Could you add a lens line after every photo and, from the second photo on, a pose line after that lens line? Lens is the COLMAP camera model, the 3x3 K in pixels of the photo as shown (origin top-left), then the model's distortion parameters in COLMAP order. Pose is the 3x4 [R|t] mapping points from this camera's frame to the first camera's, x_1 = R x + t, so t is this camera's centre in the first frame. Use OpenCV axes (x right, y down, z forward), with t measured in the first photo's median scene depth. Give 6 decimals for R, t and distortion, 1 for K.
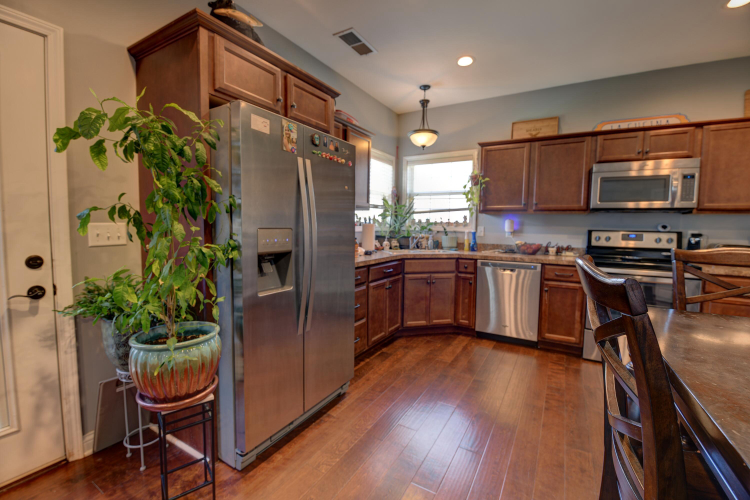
lens RADIAL K [[320.2, 0, 375.0], [0, 320.2, 248.1], [0, 0, 1]] dist [-0.008156, -0.007026]
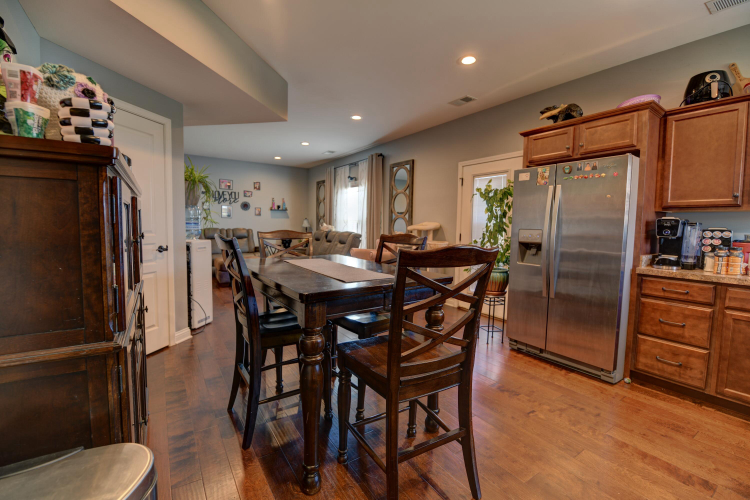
lens RADIAL K [[320.2, 0, 375.8], [0, 320.2, 248.4], [0, 0, 1]] dist [-0.008156, -0.007026]
pose [[-0.437497, 0.045590, -0.898063, 0.834552], [-0.089663, 0.991525, 0.094014, -0.022202], [0.894738, 0.121654, -0.429702, 0.486813]]
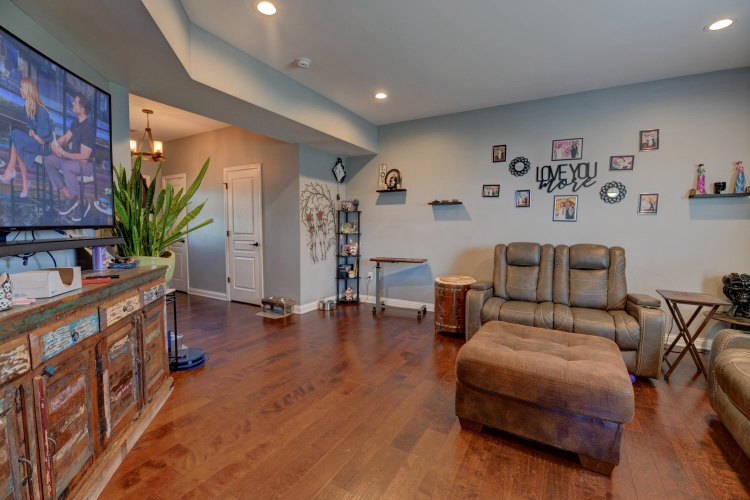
lens RADIAL K [[320.2, 0, 376.3], [0, 320.2, 247.6], [0, 0, 1]] dist [-0.008156, -0.007026]
pose [[-0.999775, -0.020939, 0.003257, -0.223214], [-0.020305, 0.990581, 0.135415, 0.031363], [-0.006062, 0.135318, -0.990784, -0.485311]]
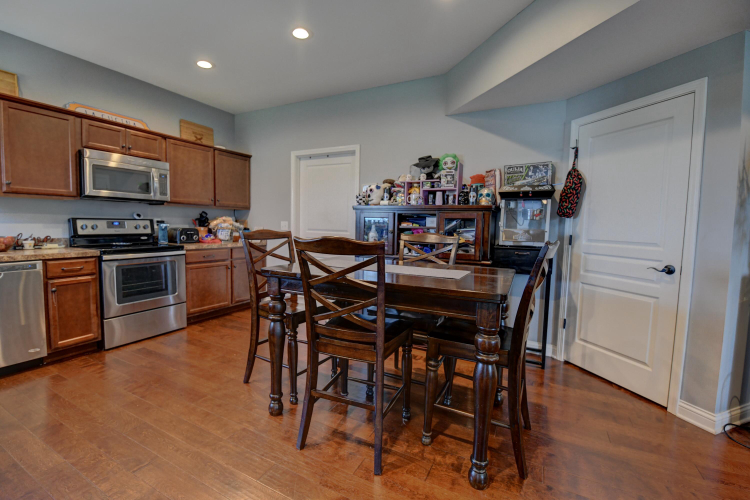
lens RADIAL K [[320.2, 0, 373.9], [0, 320.2, 248.4], [0, 0, 1]] dist [-0.008156, -0.007026]
pose [[-0.054860, -0.094066, 0.994053, -0.311284], [0.047105, 0.994200, 0.096680, -0.017936], [-0.997382, 0.052129, -0.050111, 0.197786]]
